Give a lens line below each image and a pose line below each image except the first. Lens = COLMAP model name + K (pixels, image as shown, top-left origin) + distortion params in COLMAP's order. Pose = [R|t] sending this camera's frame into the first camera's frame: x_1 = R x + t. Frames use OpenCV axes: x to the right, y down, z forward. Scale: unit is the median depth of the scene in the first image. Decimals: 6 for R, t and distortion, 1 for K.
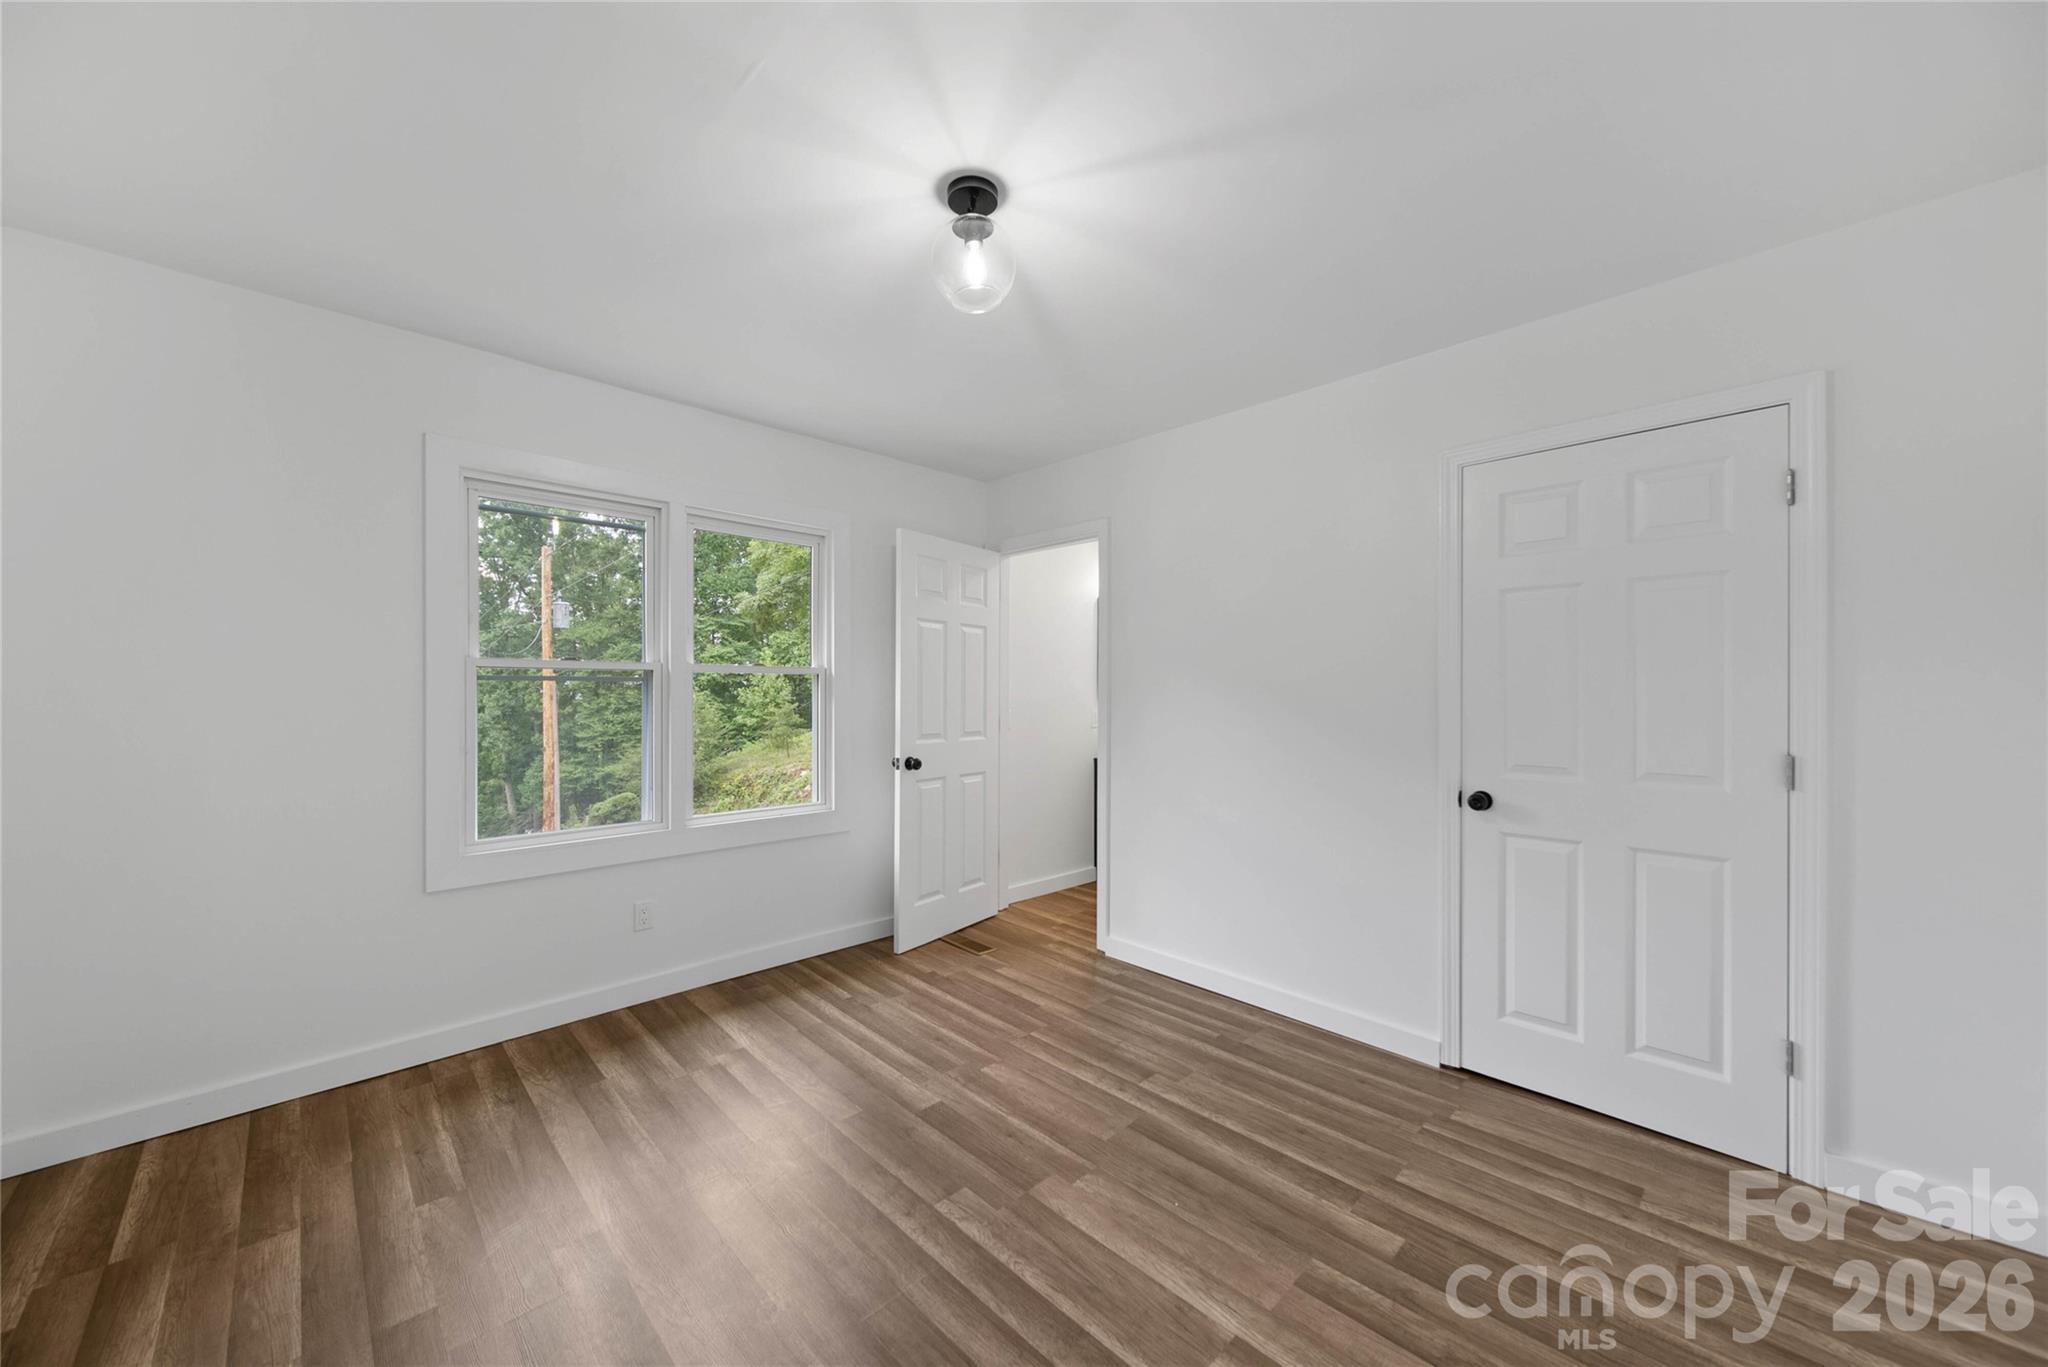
lens RADIAL K [[743.0, 0, 1021.6], [0, 743.0, 689.4], [0, 0, 1]] dist [-0.000960, -0.000397]
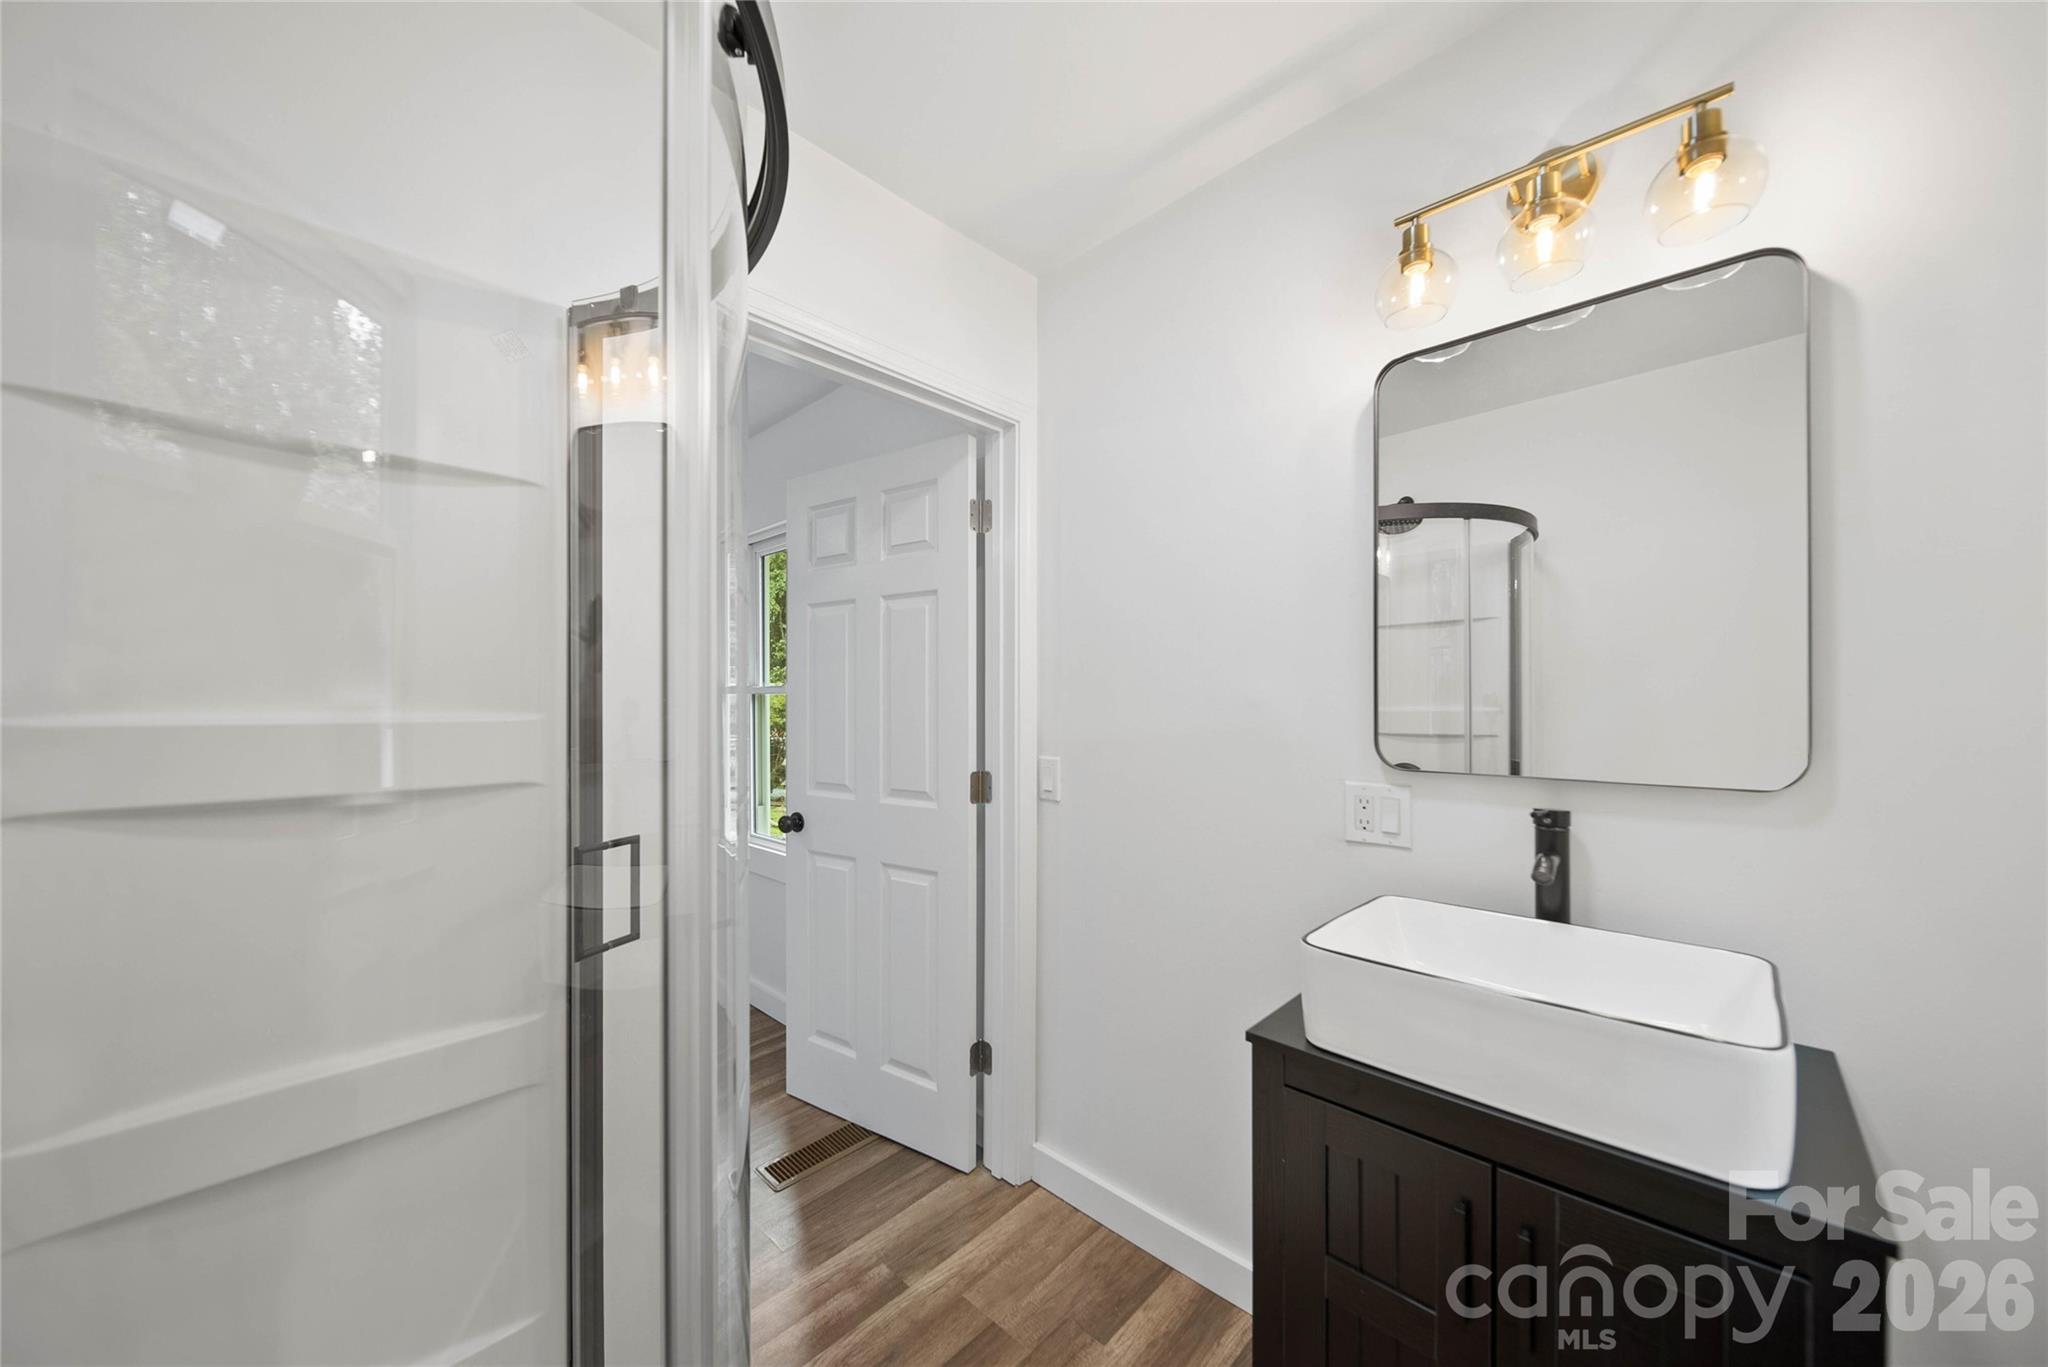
lens RADIAL K [[743.0, 0, 1021.6], [0, 743.0, 689.4], [0, 0, 1]] dist [-0.000960, -0.000397]
pose [[0.041777, -0.003269, -0.999122, 0.483122], [0.006575, 0.999974, -0.002997, -0.014875], [0.999105, -0.006444, 0.041797, 1.070834]]
